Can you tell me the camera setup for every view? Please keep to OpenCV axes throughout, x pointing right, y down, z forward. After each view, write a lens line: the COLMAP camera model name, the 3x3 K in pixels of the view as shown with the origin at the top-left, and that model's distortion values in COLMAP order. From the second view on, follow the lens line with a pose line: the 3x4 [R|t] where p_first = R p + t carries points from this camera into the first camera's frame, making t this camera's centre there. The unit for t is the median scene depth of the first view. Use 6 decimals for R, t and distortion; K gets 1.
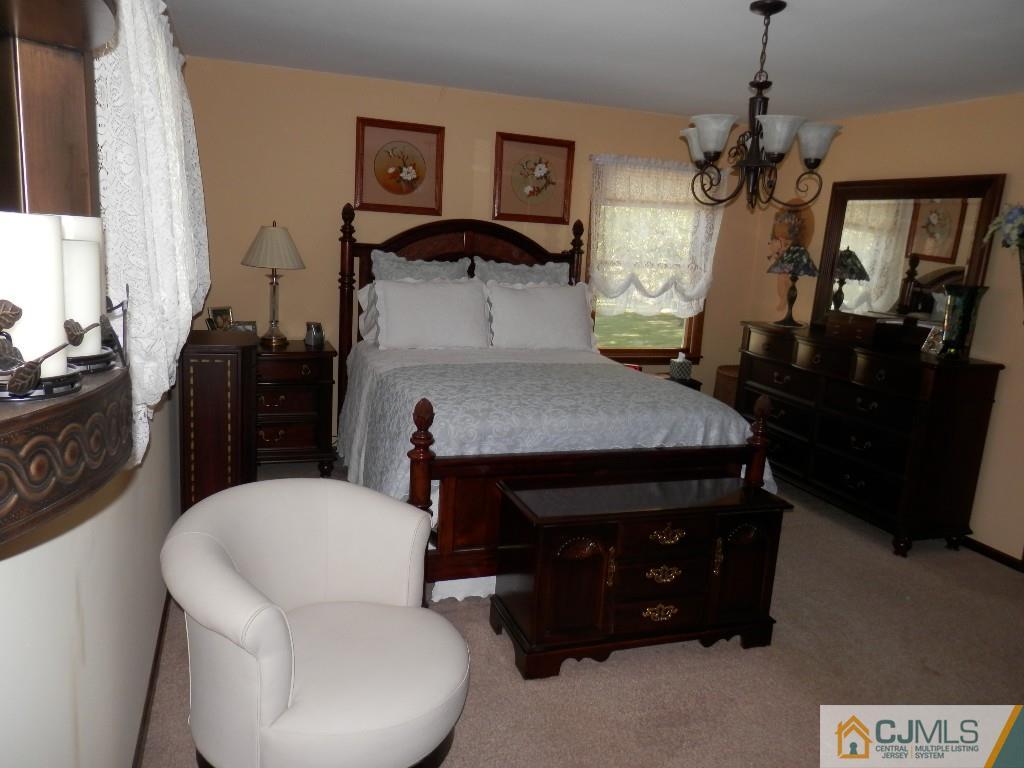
lens RADIAL K [[753.9, 0, 525.6], [0, 753.9, 385.7], [0, 0, 1]] dist [0.006154, 0.003495]
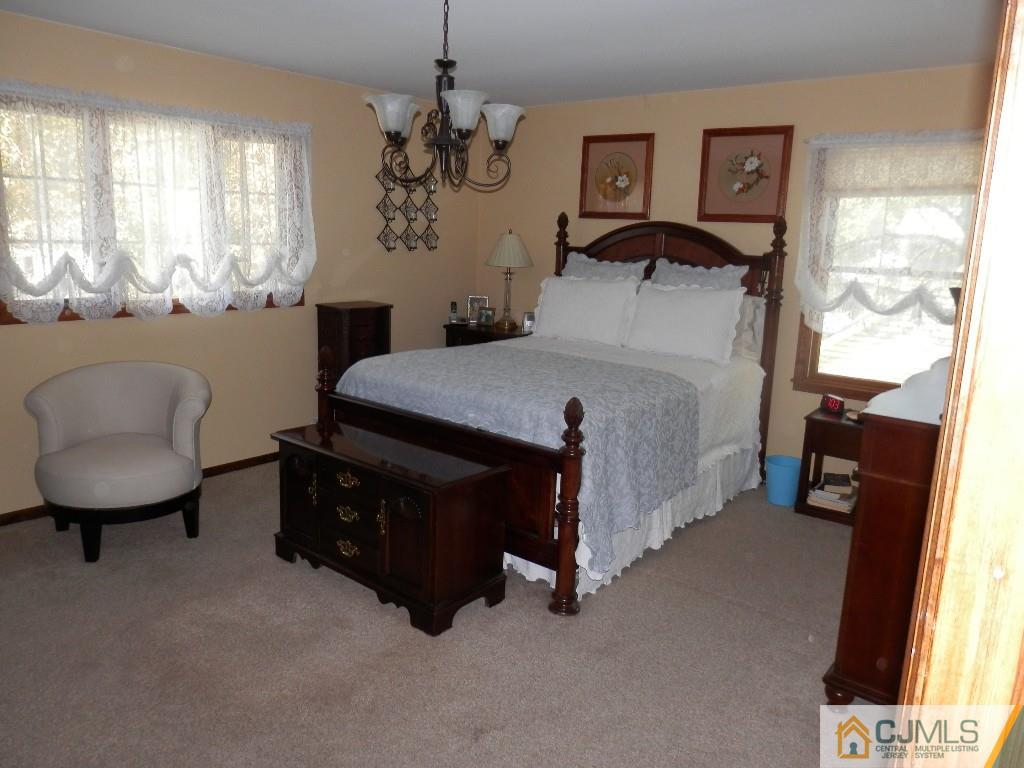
lens RADIAL K [[774.5, 0, 509.2], [0, 774.5, 378.4], [0, 0, 1]] dist [0.010924, 0.004481]
pose [[0.512321, 0.122947, -0.849948, 0.727003], [-0.175243, 0.983842, 0.036684, -0.019453], [0.840724, 0.130153, 0.525588, 0.324394]]
